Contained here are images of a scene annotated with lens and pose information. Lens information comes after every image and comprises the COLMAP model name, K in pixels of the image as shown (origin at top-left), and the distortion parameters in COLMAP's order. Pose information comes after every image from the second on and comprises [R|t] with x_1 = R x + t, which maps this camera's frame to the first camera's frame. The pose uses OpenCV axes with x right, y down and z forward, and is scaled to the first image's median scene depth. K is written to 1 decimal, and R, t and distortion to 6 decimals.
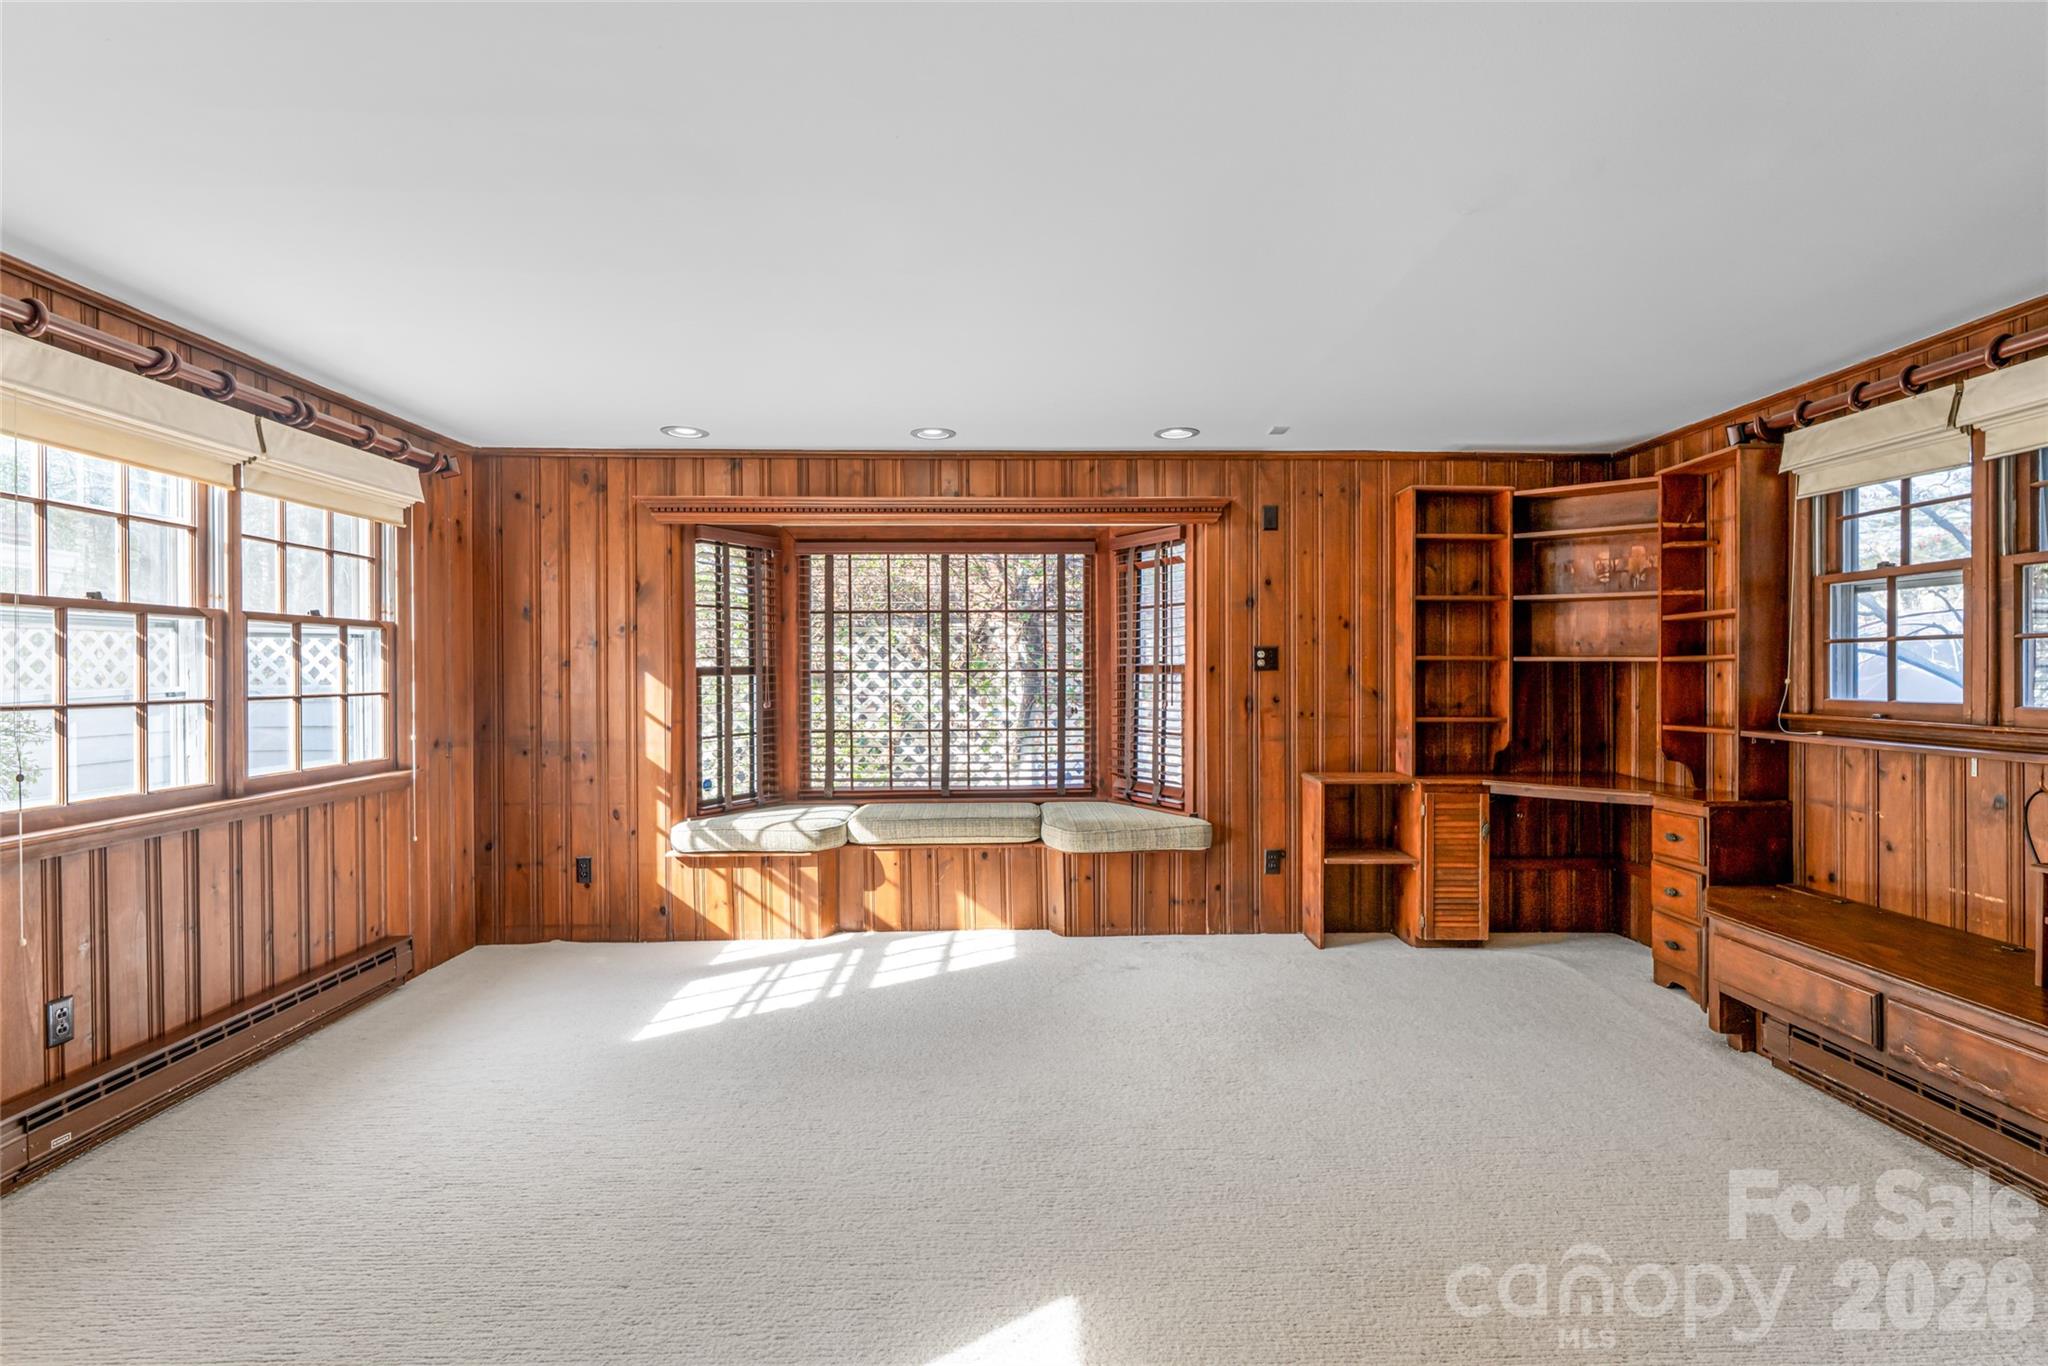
lens RADIAL K [[989.9, 0, 1029.3], [0, 989.9, 674.0], [0, 0, 1]] dist [-0.002056, -0.000150]
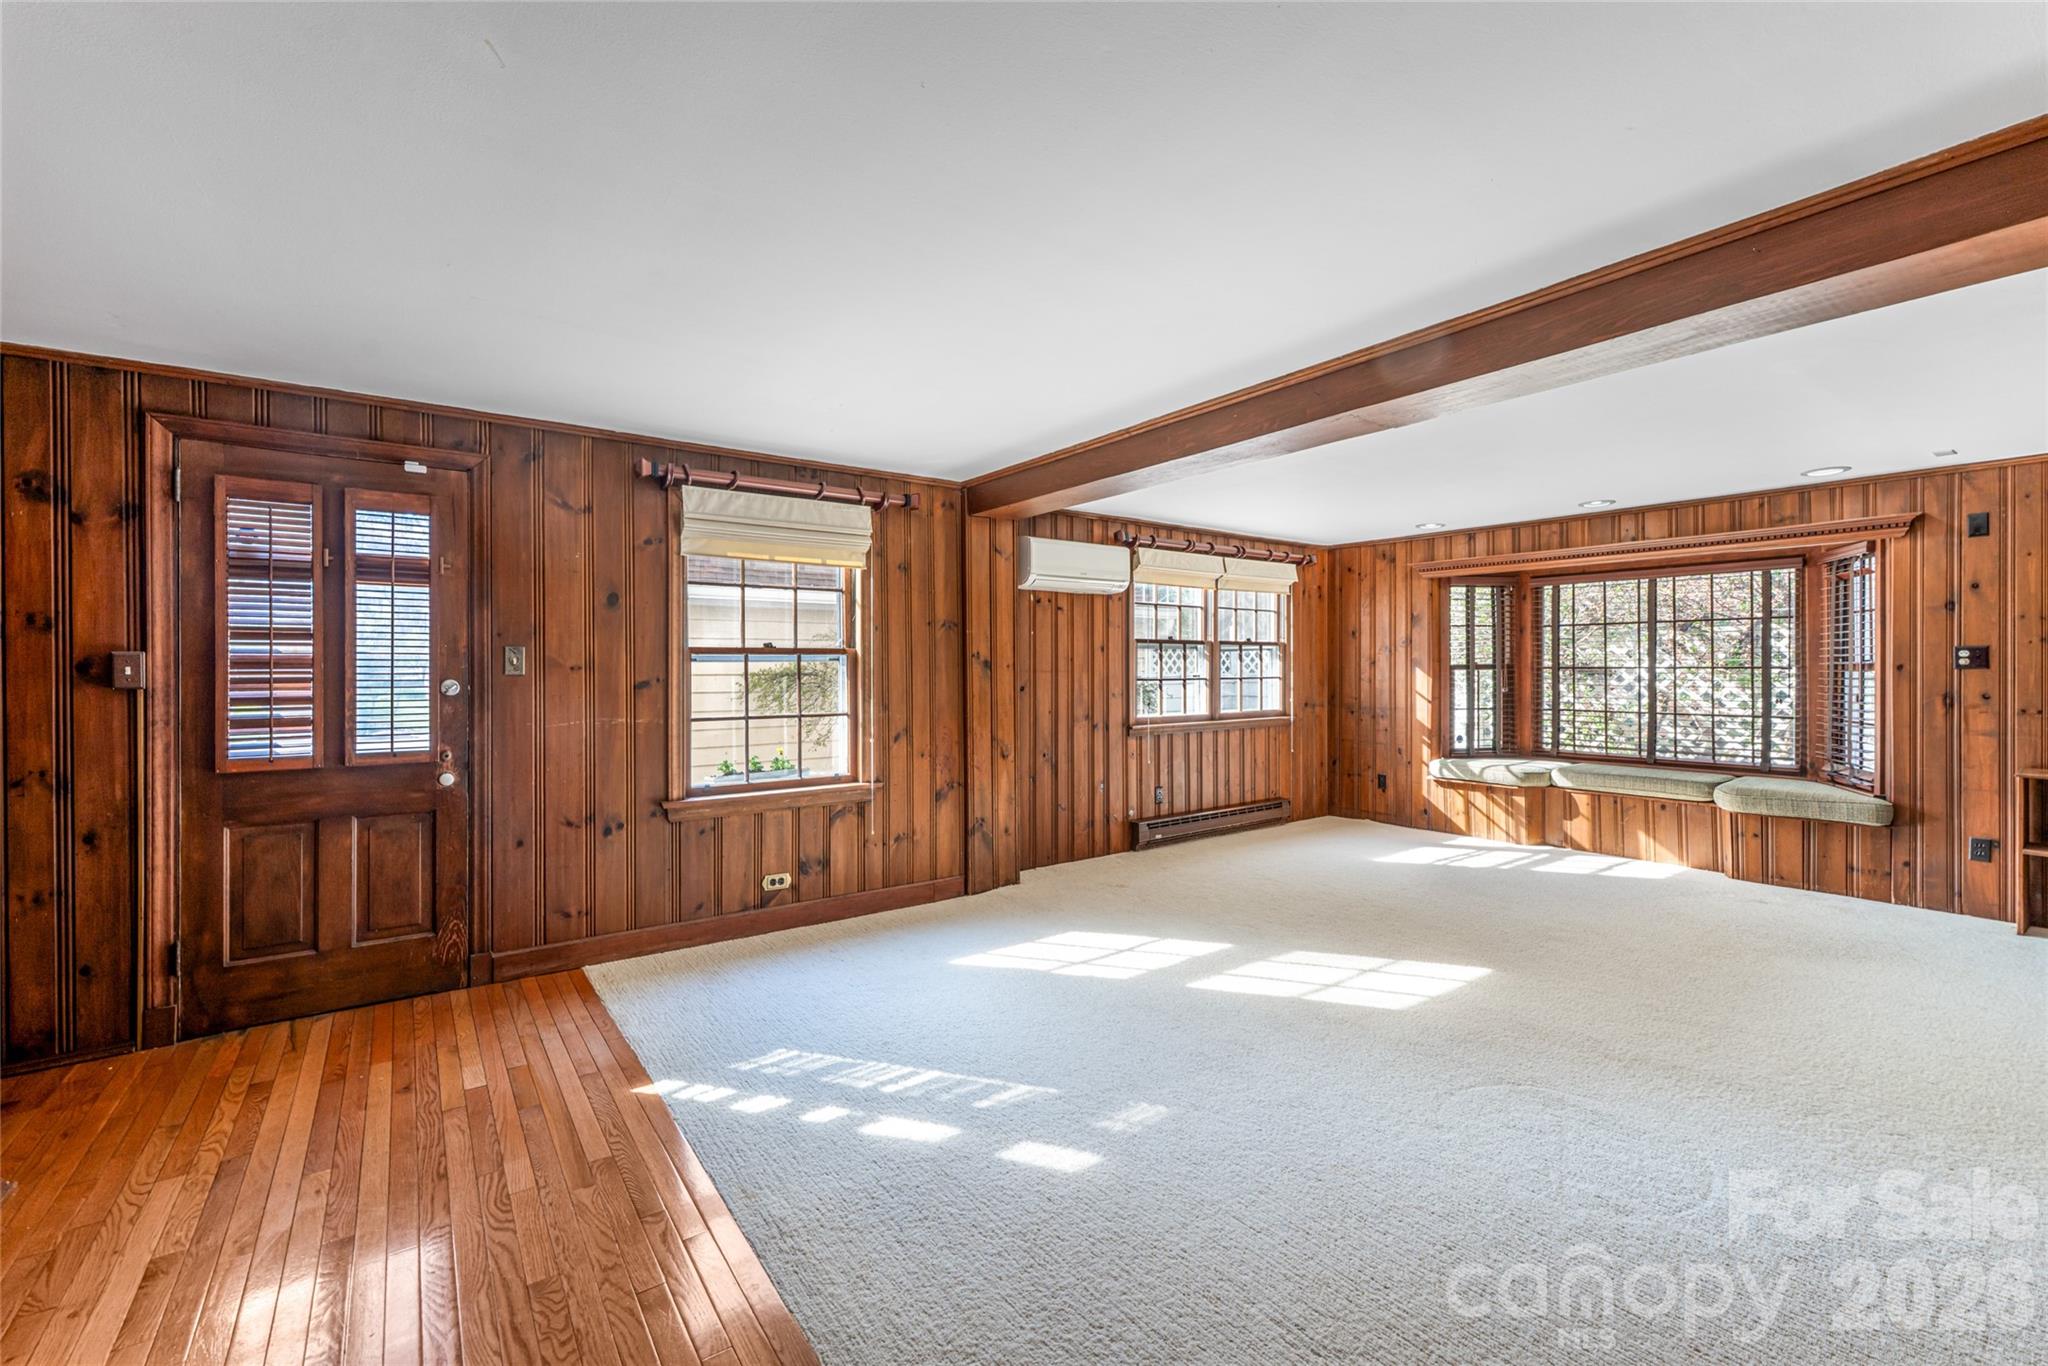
lens RADIAL K [[859.0, 0, 1024.0], [0, 859.0, 683.0], [0, 0, 1]] dist [-0.000319, -0.000015]
pose [[0.567470, 0.019367, -0.823166, 0.431976], [-0.003211, 0.999768, 0.021308, -0.004780], [0.823388, -0.009449, 0.567401, -0.372873]]
